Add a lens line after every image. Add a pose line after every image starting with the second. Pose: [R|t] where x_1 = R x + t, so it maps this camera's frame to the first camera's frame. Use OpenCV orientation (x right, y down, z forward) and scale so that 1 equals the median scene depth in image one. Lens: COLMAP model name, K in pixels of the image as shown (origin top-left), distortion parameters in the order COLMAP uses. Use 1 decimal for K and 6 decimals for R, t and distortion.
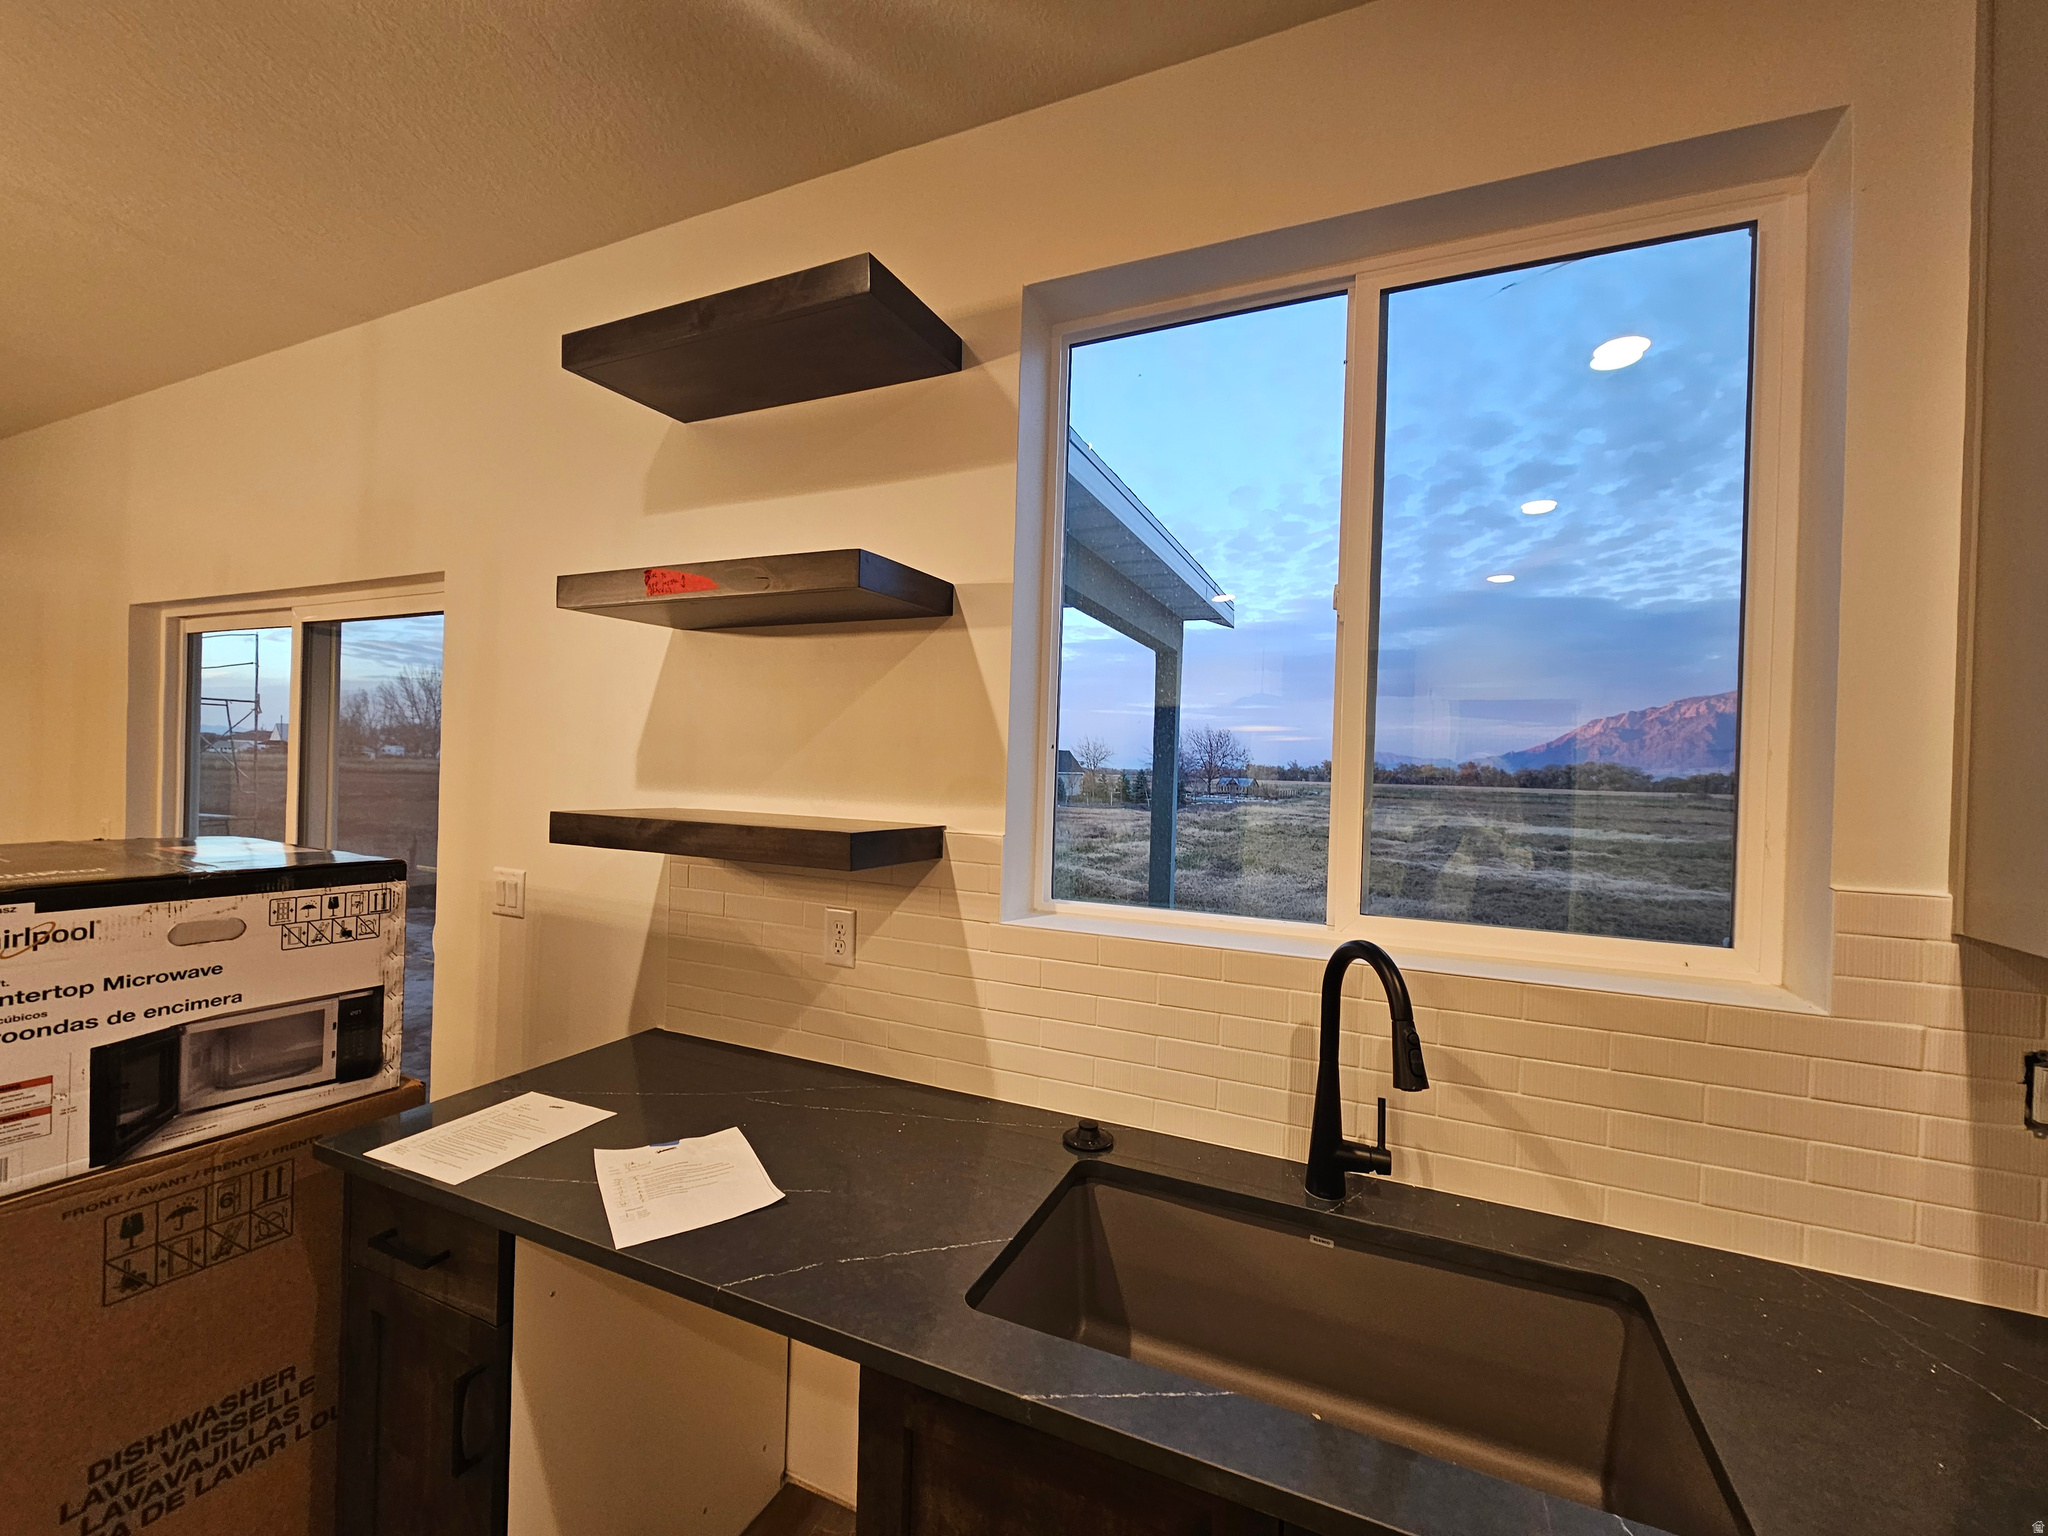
lens RADIAL K [[834.8, 0, 1032.1], [0, 834.8, 778.1], [0, 0, 1]] dist [-0.000611, 0.000195]
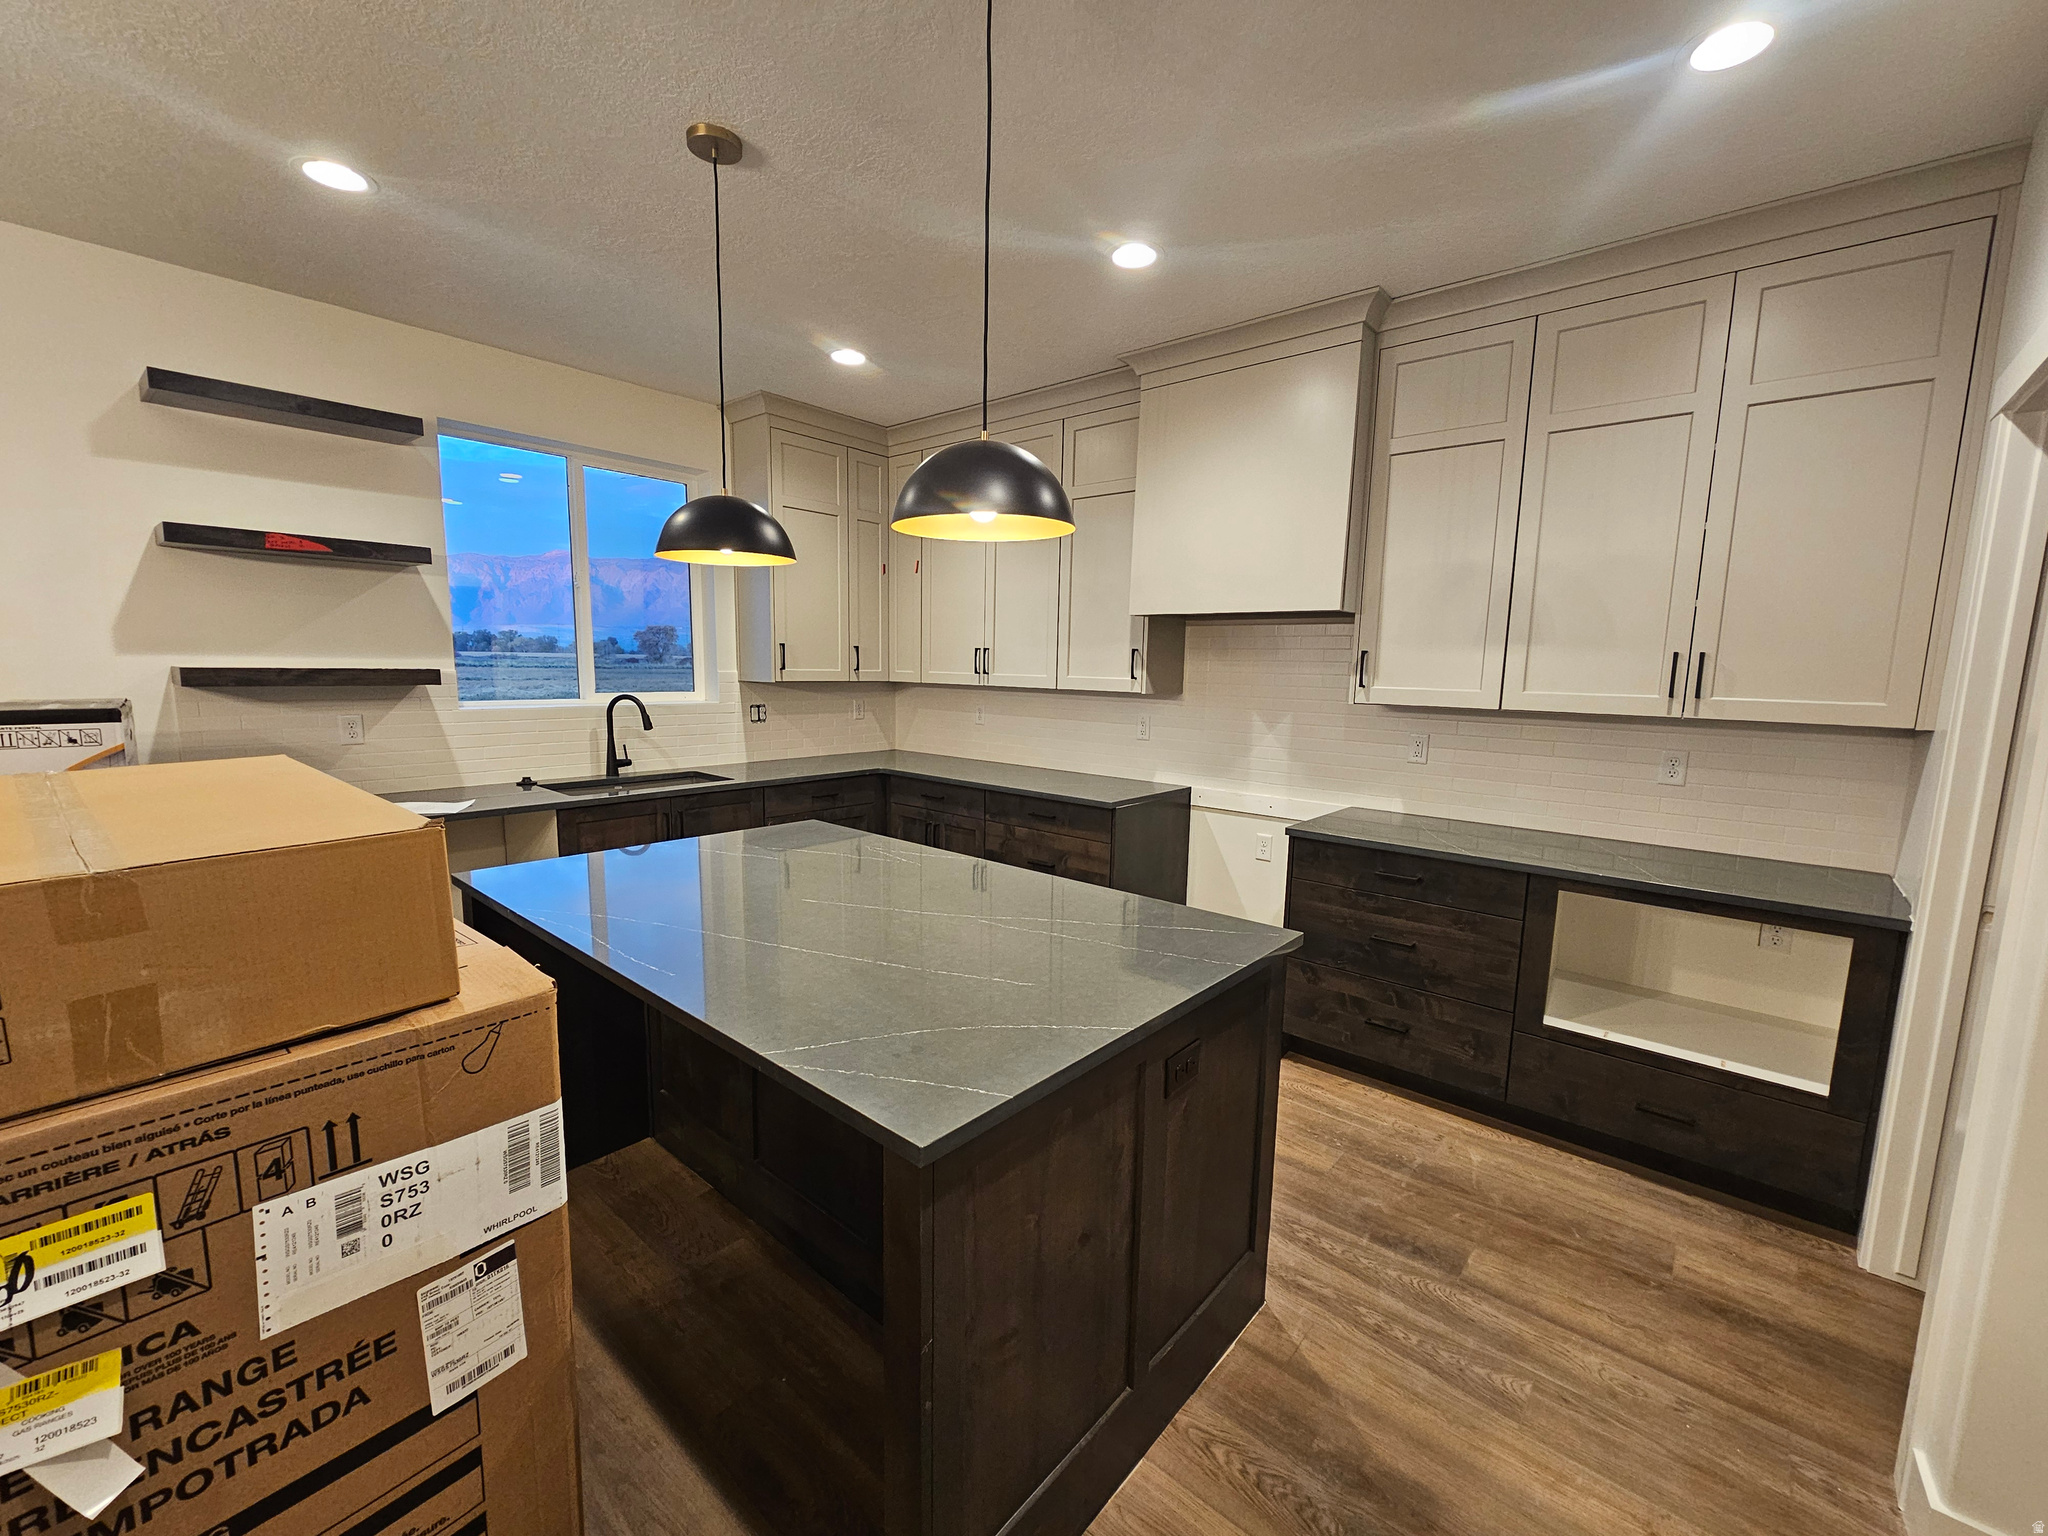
lens RADIAL K [[834.8, 0, 1032.1], [0, 834.8, 778.1], [0, 0, 1]] dist [-0.000611, 0.000195]
pose [[0.286351, -0.156300, 0.945290, -1.836387], [-0.004431, 0.986378, 0.164436, -0.024542], [-0.958114, -0.051275, 0.281758, -1.194343]]
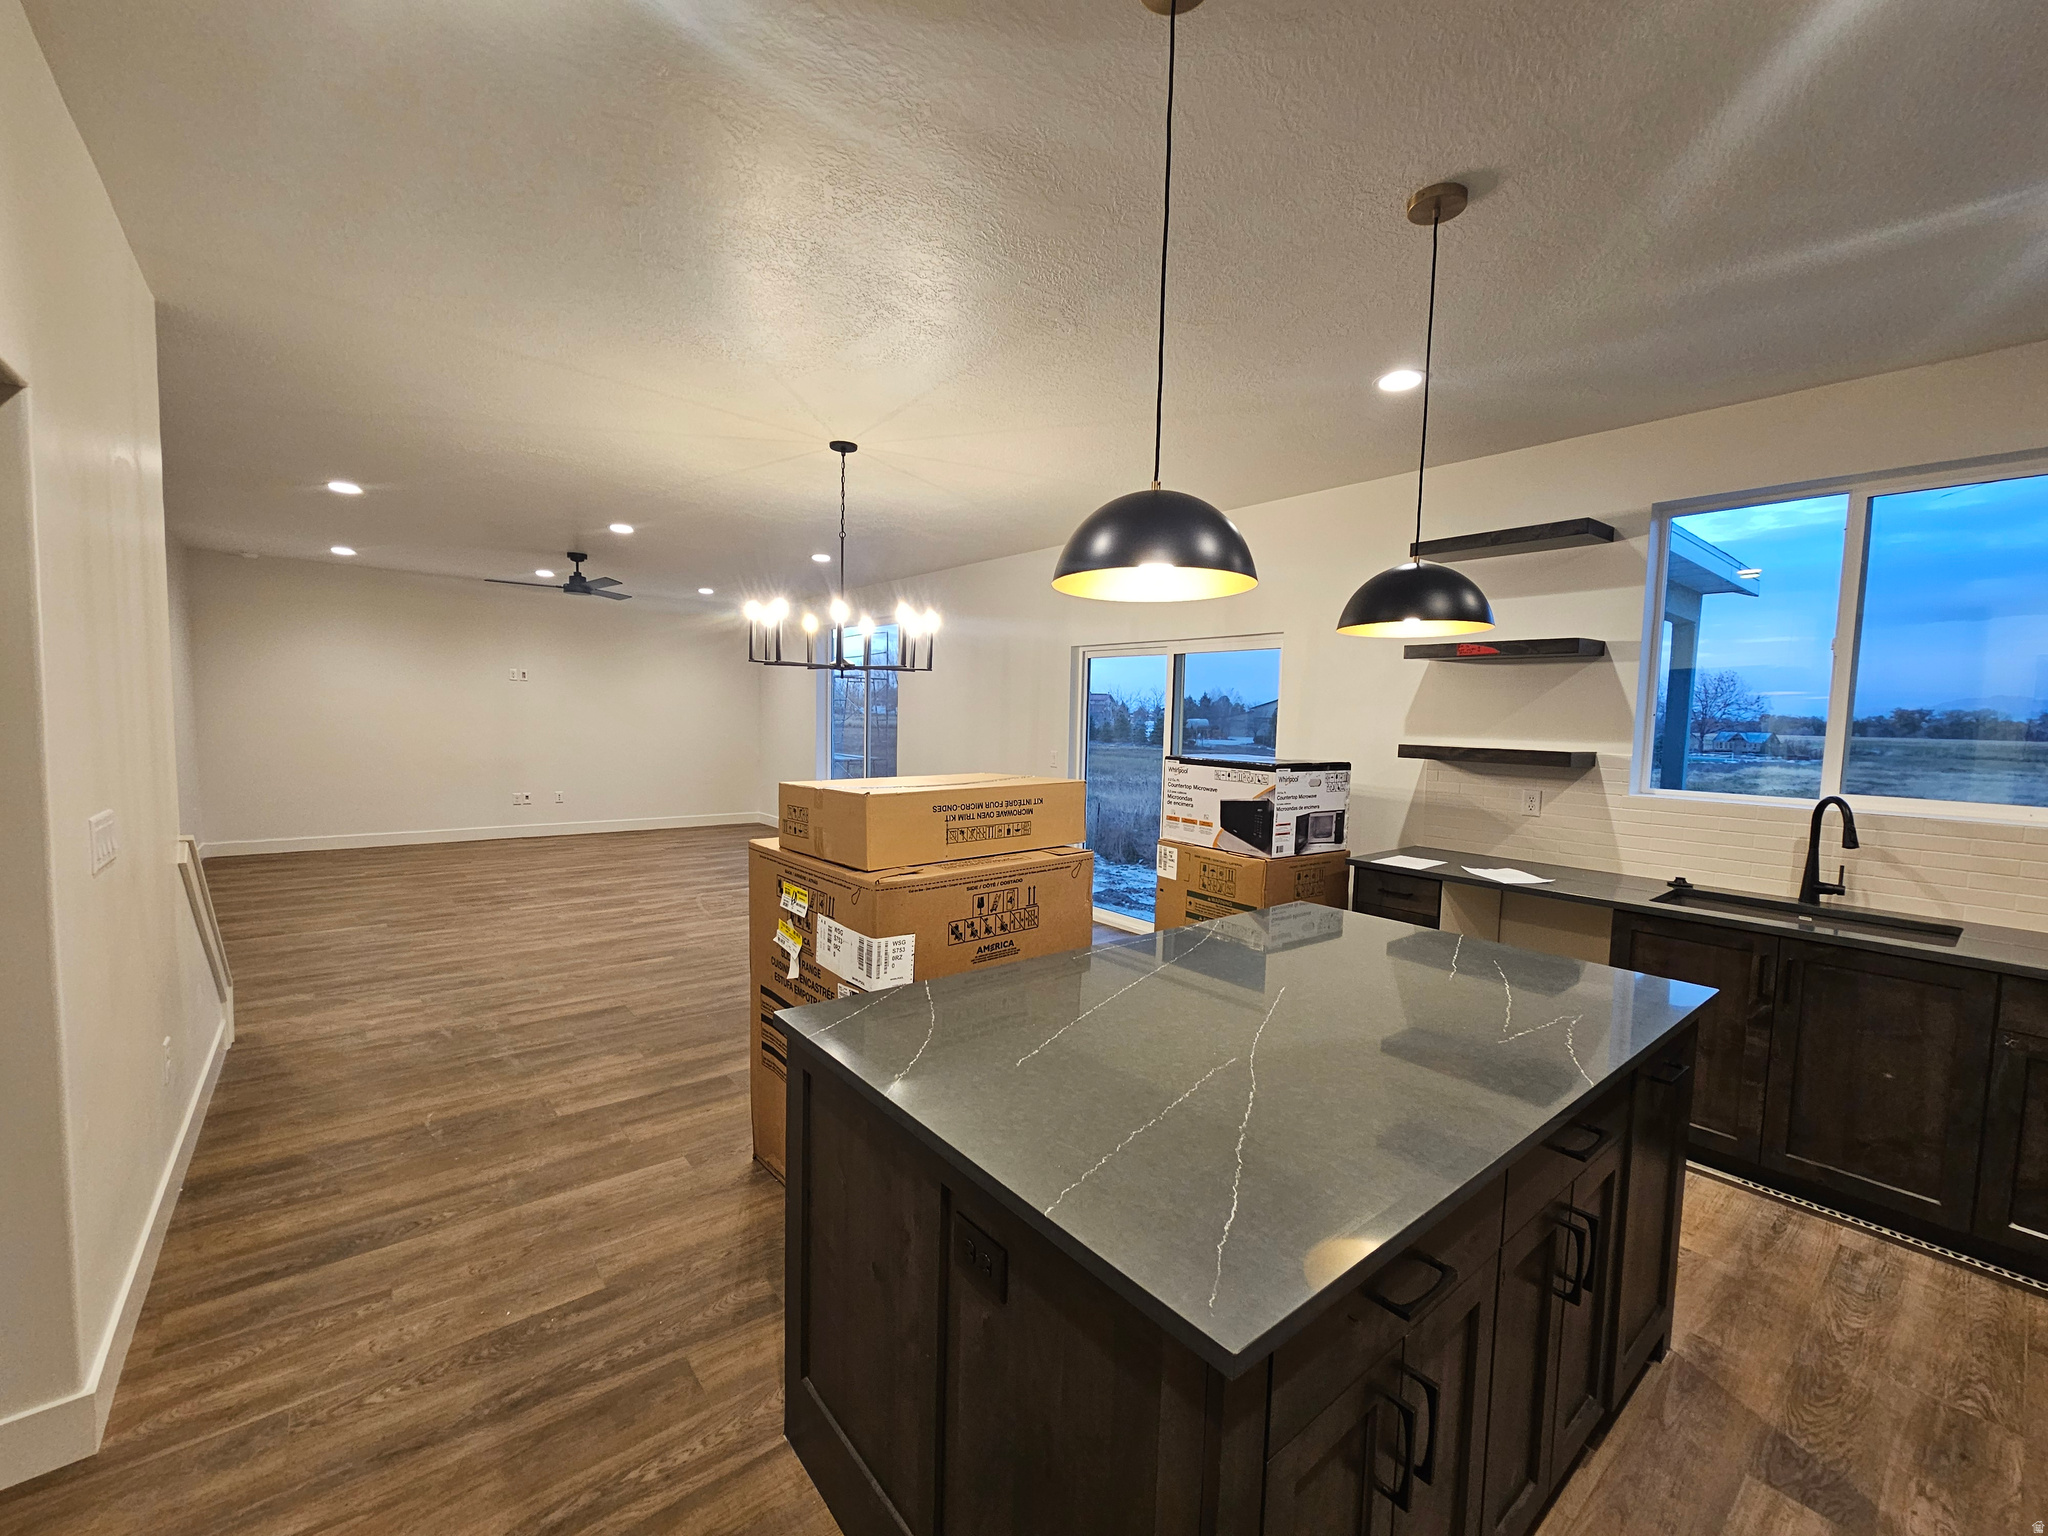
lens RADIAL K [[834.8, 0, 1032.1], [0, 834.8, 778.1], [0, 0, 1]] dist [-0.000611, 0.000195]
pose [[0.893873, 0.024904, -0.447628, -0.479955], [-0.000290, 0.998488, 0.054973, 0.005600], [0.448321, -0.049010, 0.892528, -1.759124]]
